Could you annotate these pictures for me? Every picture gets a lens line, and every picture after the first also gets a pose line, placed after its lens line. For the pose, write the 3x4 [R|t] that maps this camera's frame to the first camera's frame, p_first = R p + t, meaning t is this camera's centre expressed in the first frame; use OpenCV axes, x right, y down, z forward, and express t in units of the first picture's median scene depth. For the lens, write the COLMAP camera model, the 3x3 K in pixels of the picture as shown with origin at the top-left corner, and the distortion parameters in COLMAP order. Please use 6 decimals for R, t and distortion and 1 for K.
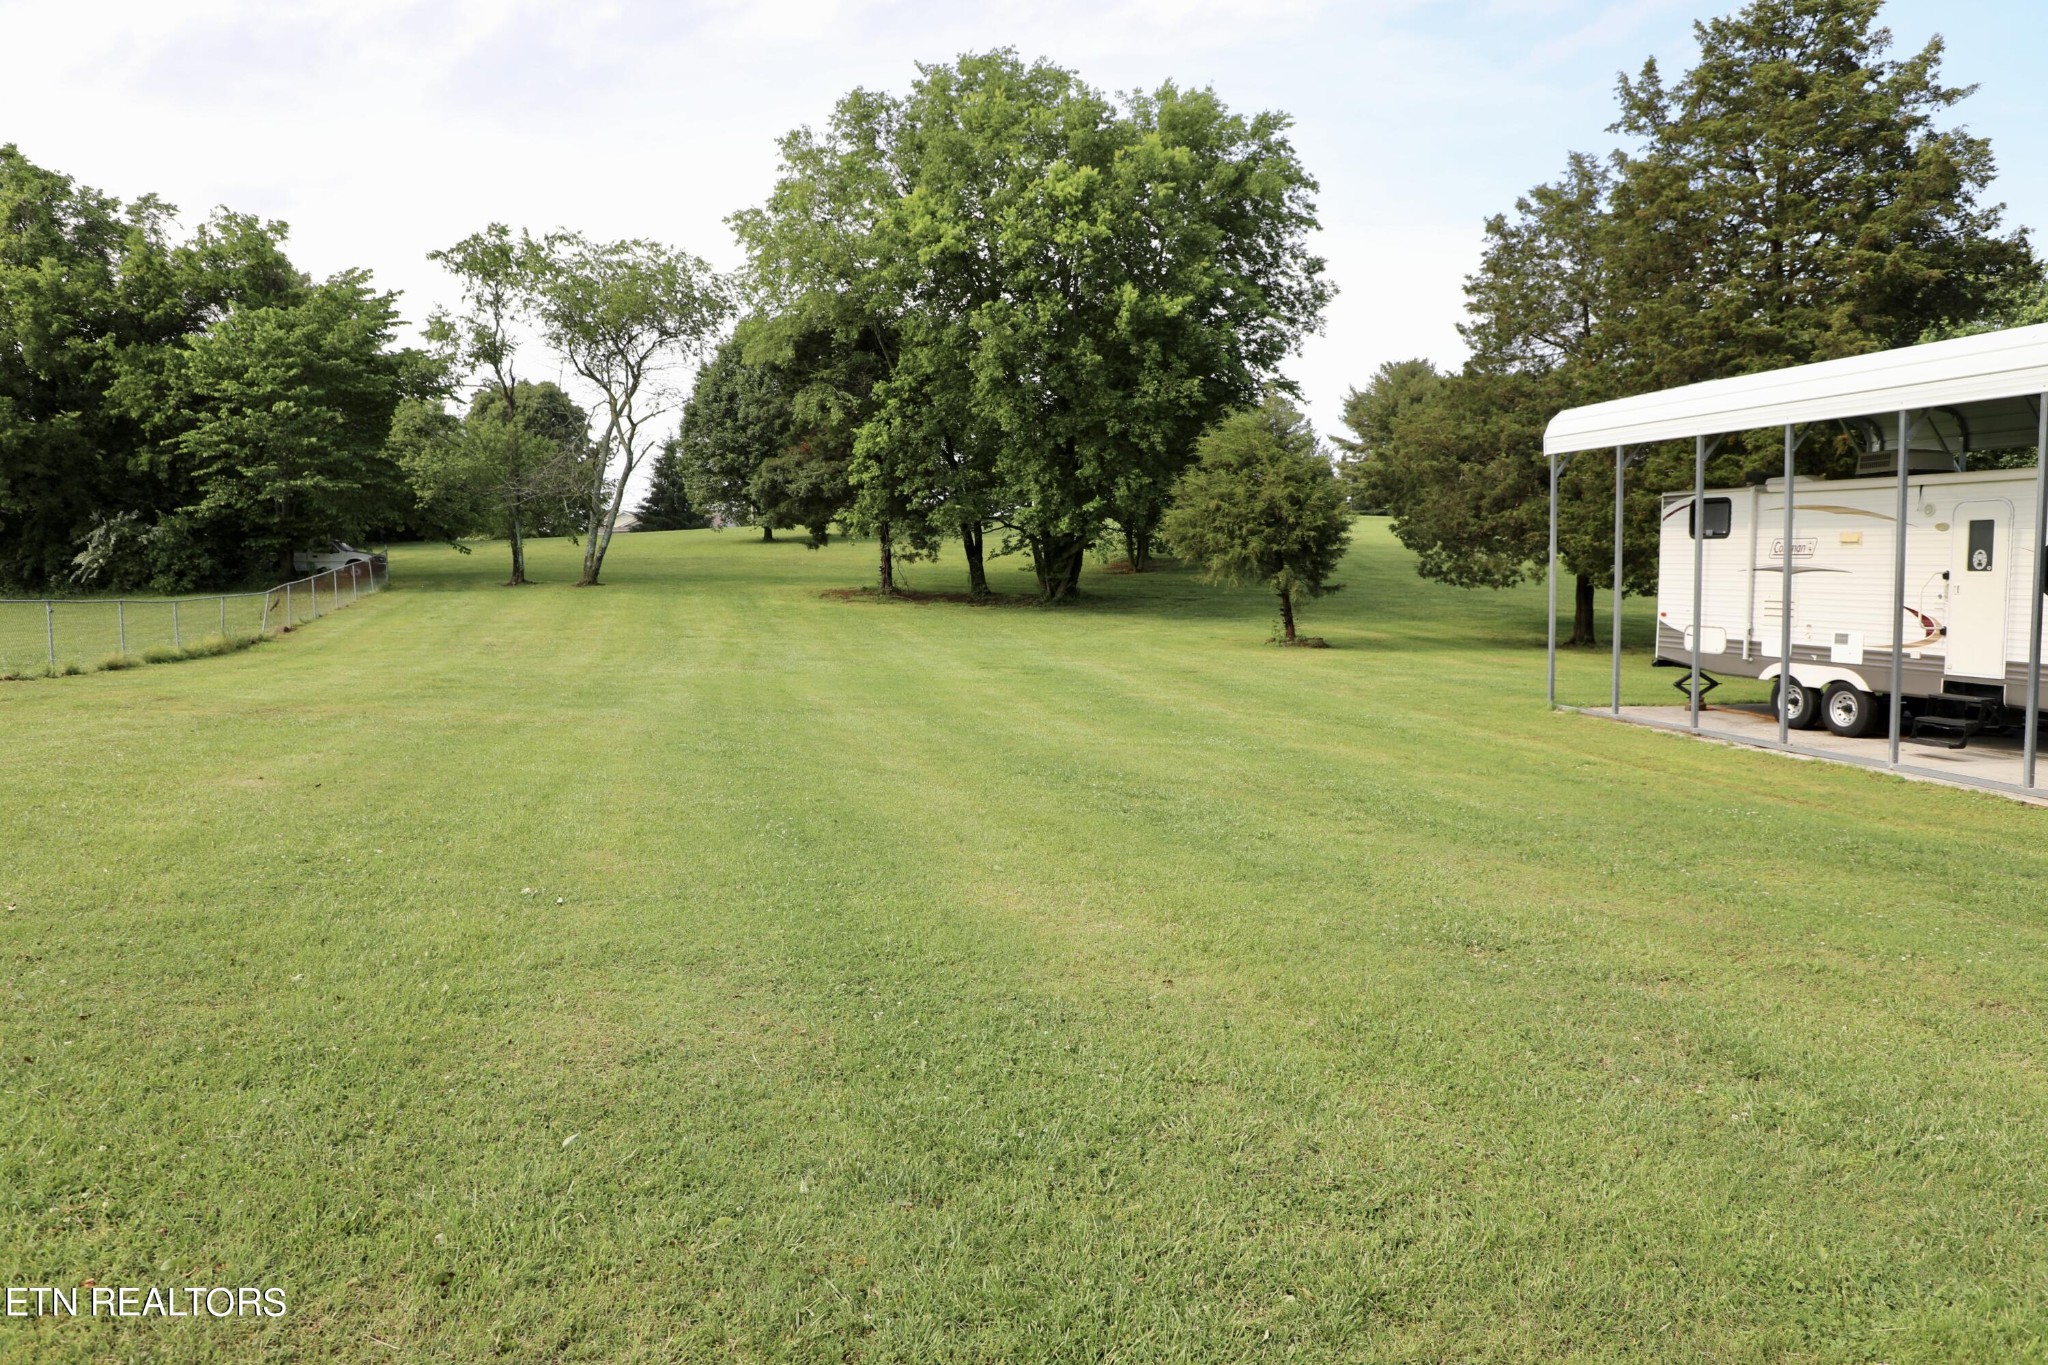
lens RADIAL K [[1425.9, 0, 1030.7], [0, 1425.9, 676.9], [0, 0, 1]] dist [-0.064083, 0.037667]
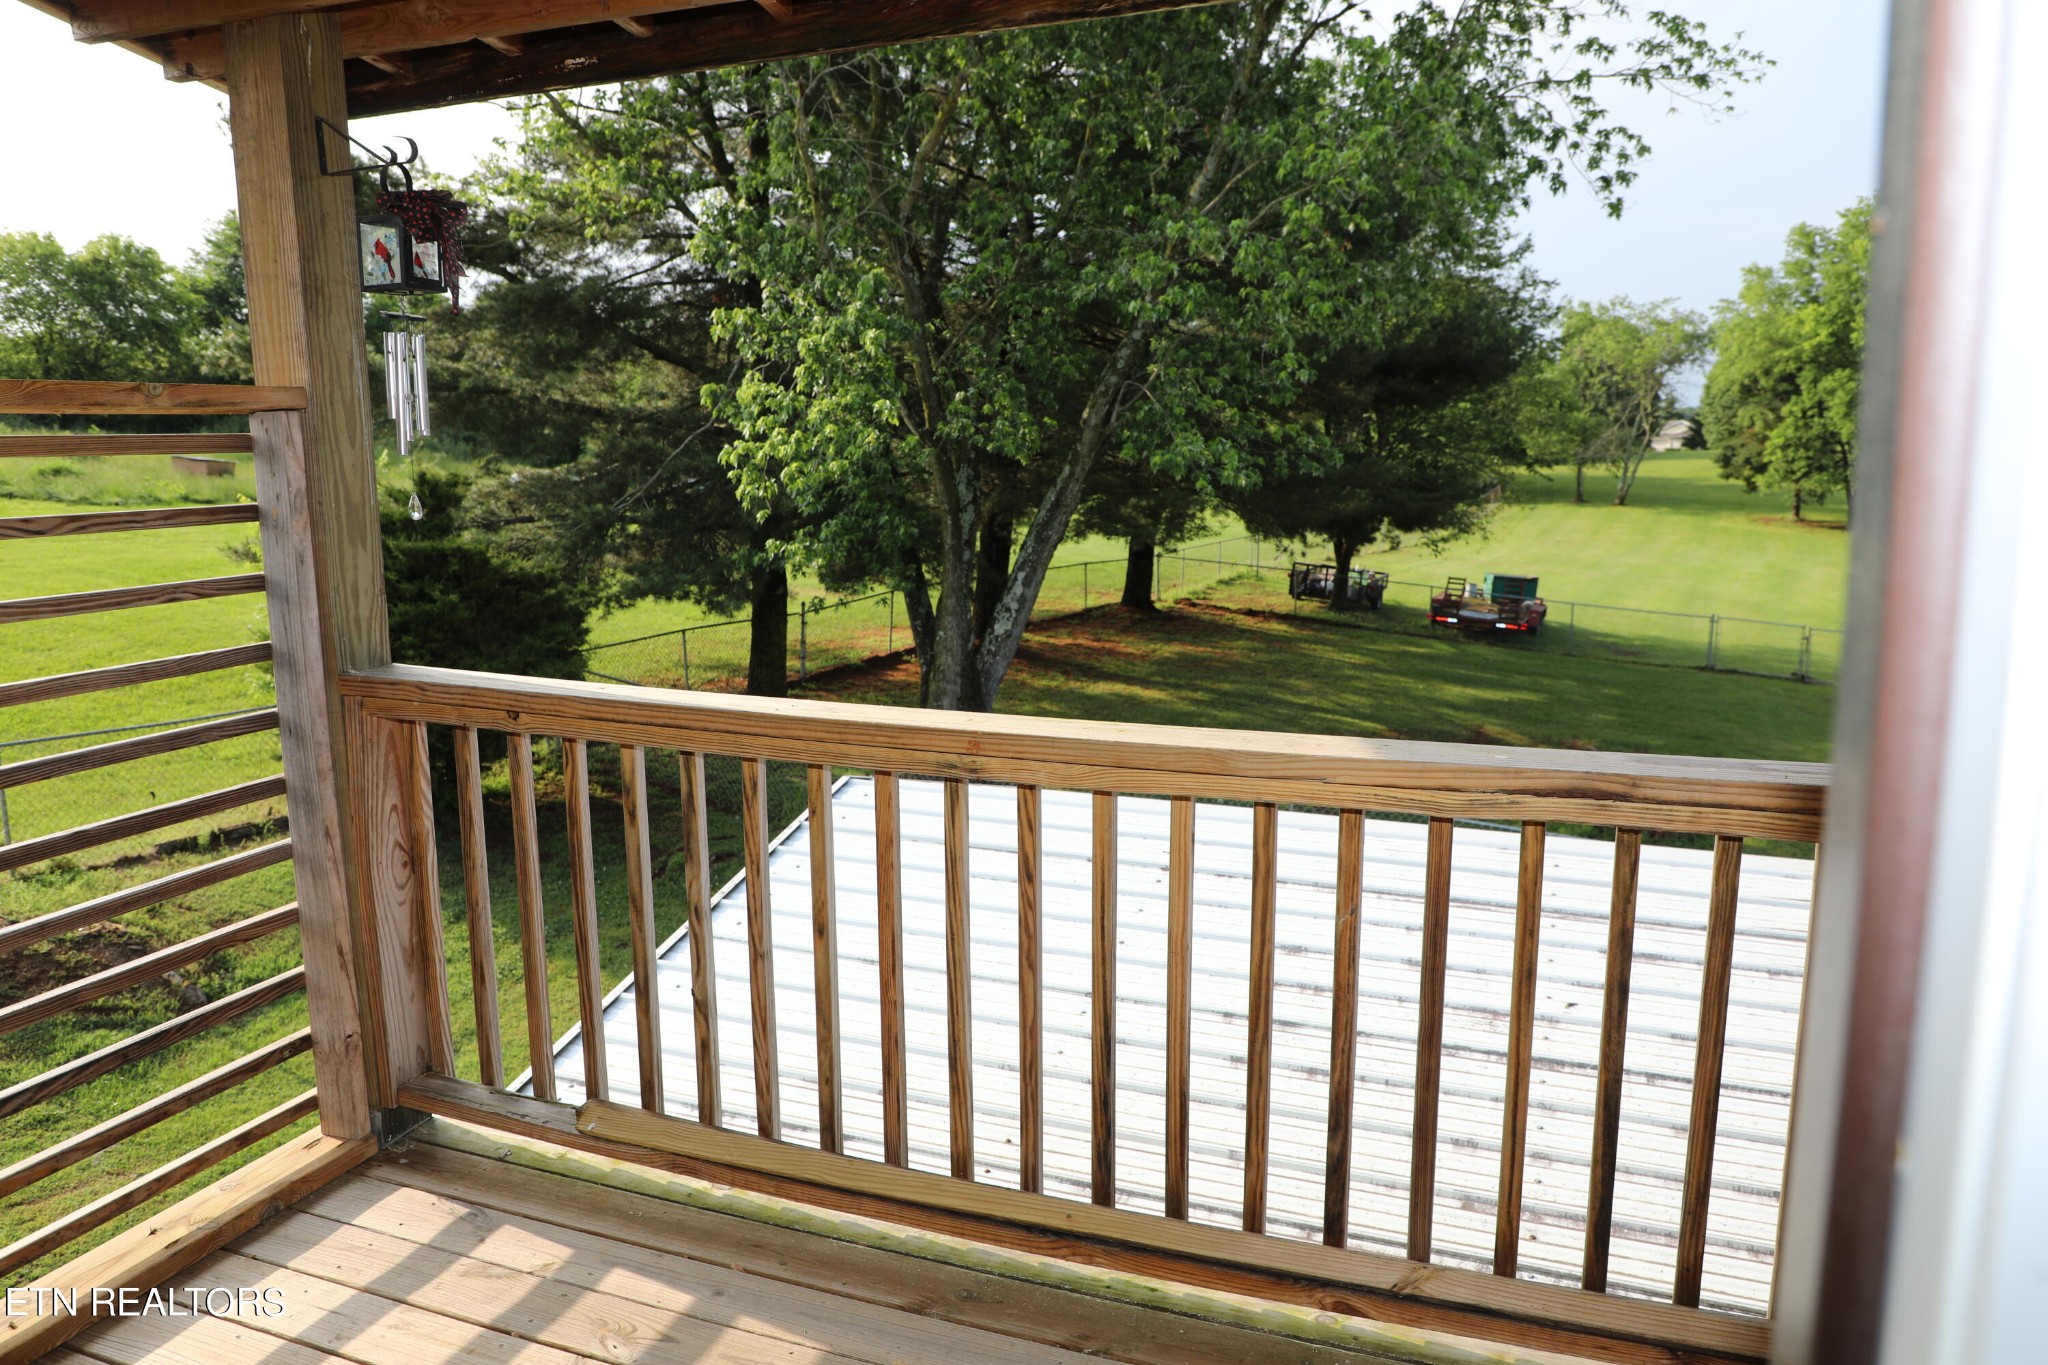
lens RADIAL K [[1425.9, 0, 1030.7], [0, 1425.9, 676.9], [0, 0, 1]] dist [-0.064083, 0.037667]
pose [[0.753895, 0.130998, -0.643803, 0.340745], [-0.067579, 0.990185, 0.122342, -0.018597], [0.653510, -0.048725, 0.755348, -0.933493]]
